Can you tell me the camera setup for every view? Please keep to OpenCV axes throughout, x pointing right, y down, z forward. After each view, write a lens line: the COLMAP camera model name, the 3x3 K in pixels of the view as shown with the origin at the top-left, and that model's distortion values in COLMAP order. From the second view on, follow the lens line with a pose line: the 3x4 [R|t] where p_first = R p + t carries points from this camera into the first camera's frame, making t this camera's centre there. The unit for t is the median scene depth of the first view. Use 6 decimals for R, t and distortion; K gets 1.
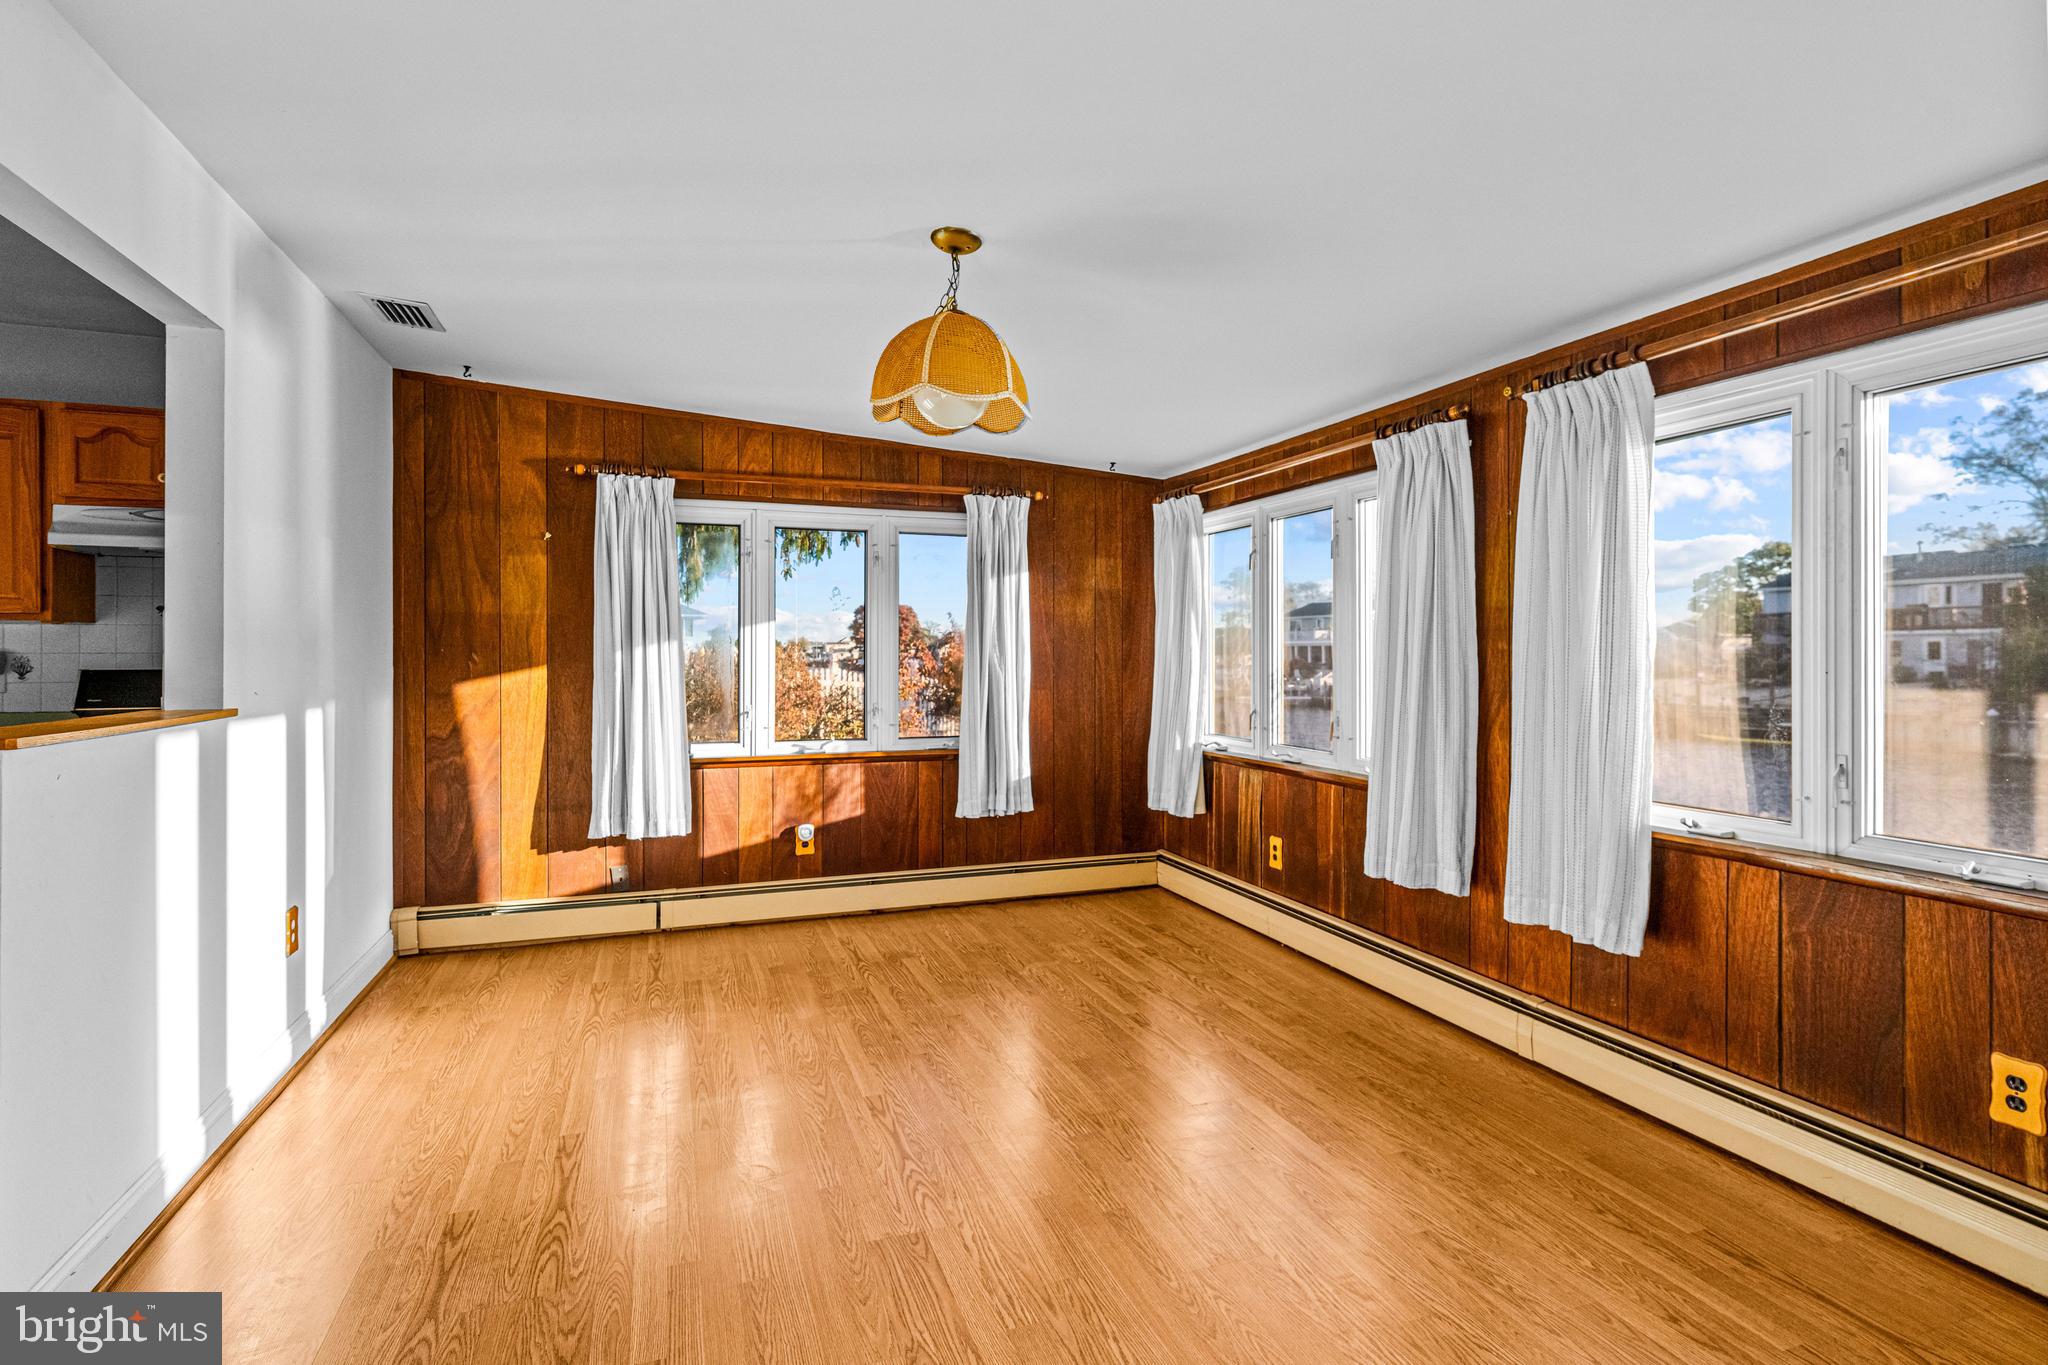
lens RADIAL K [[1004.3, 0, 1027.9], [0, 1004.3, 656.7], [0, 0, 1]] dist [0.002317, 0.000354]
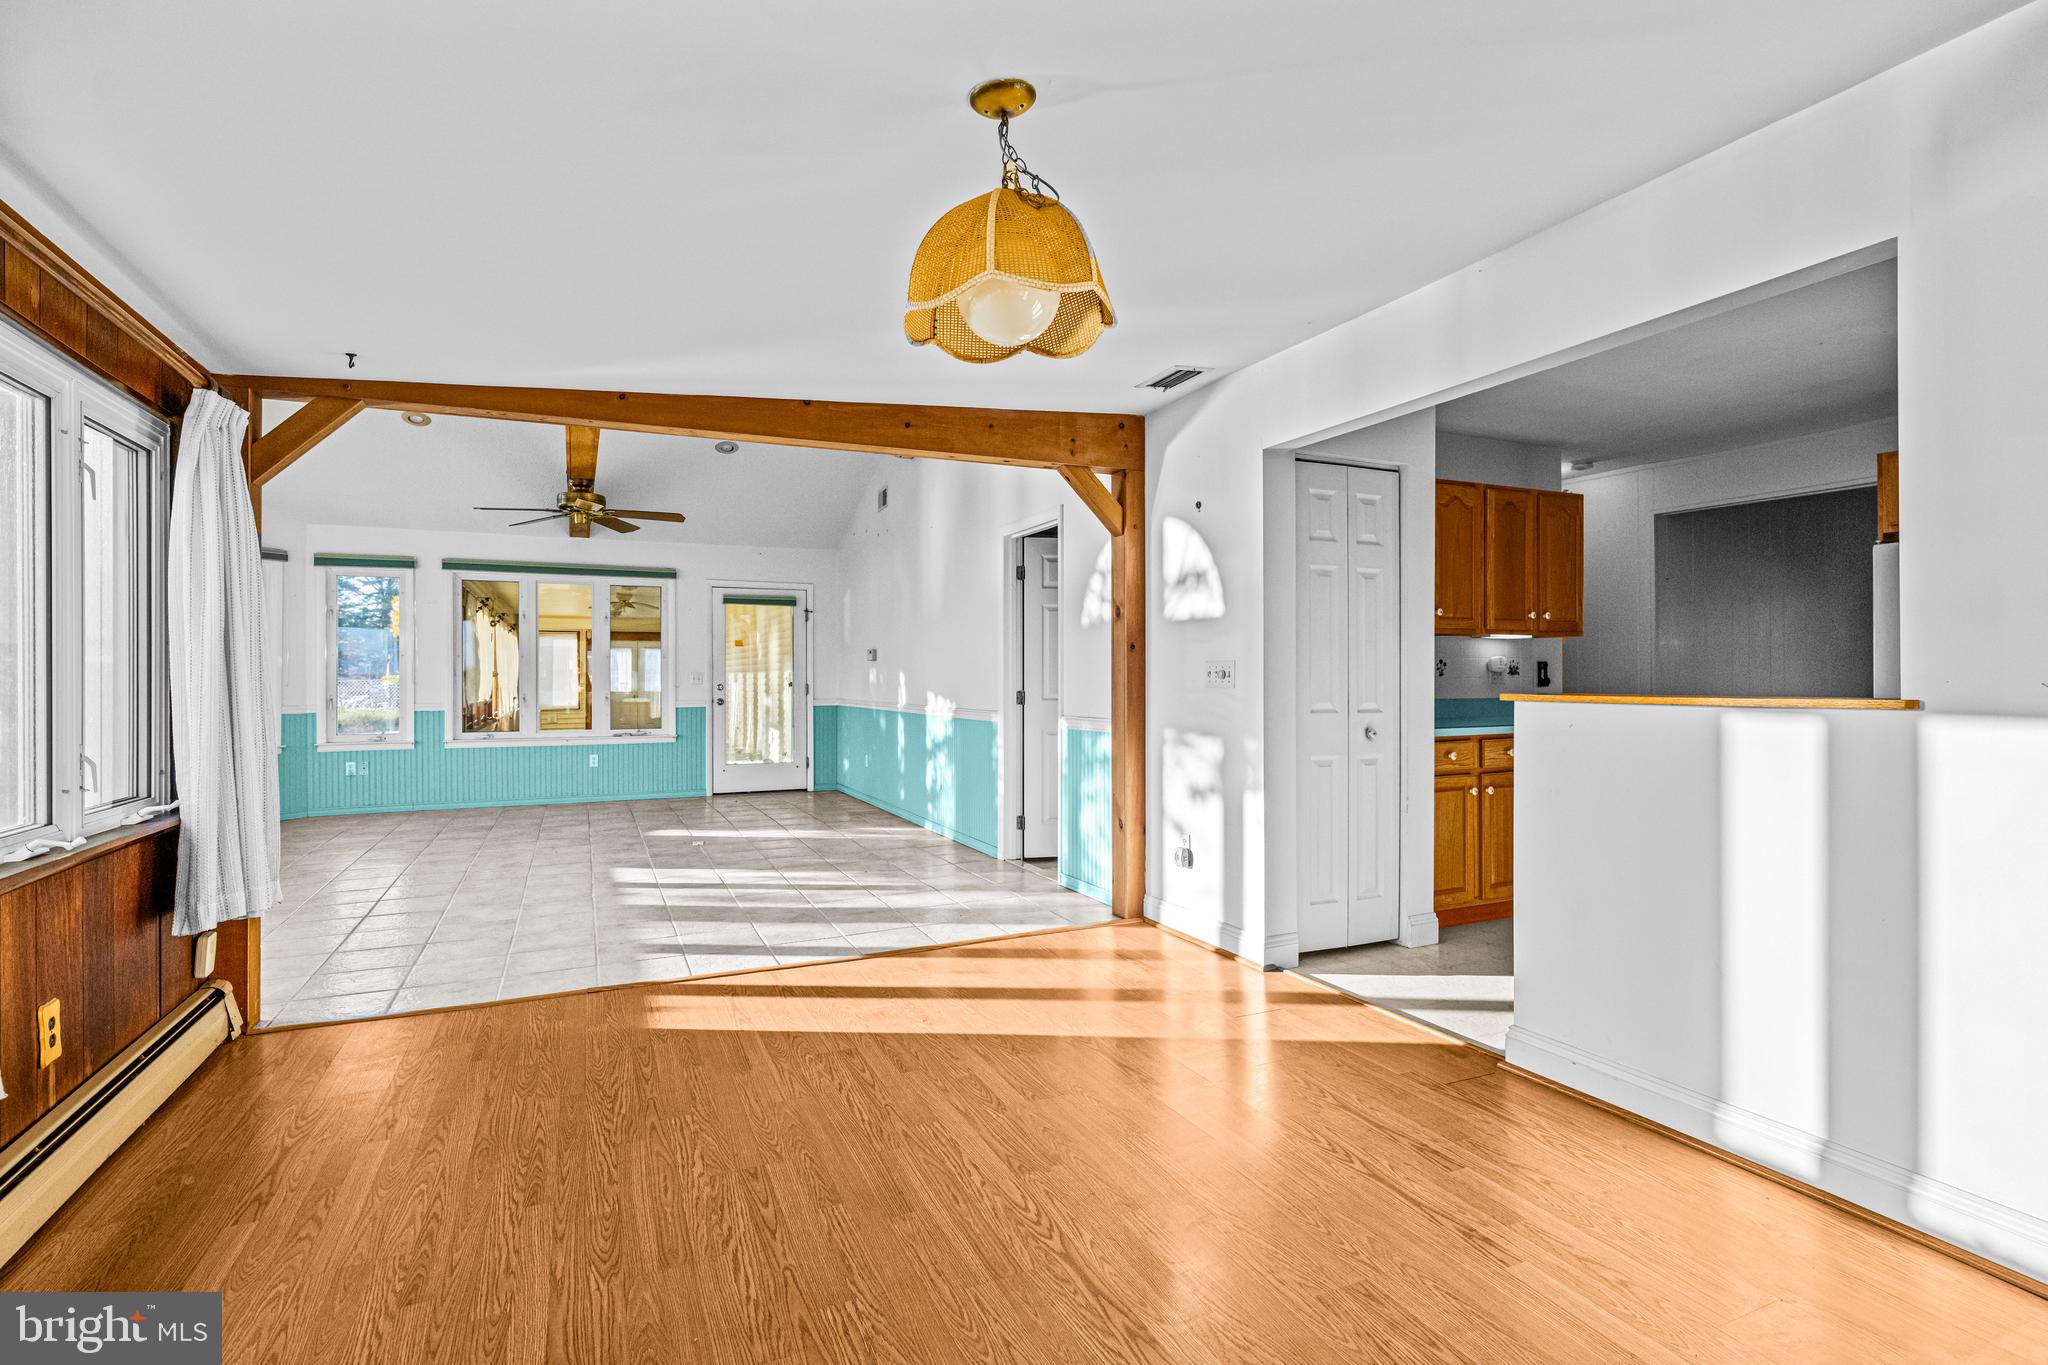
lens RADIAL K [[984.7, 0, 1029.5], [0, 984.7, 675.3], [0, 0, 1]] dist [-0.001453, -0.000123]
pose [[-0.997046, 0.005677, -0.076595, -0.019054], [0.005666, 0.999984, 0.000363, 0.016508], [0.076595, -0.000072, -0.997062, 0.988354]]
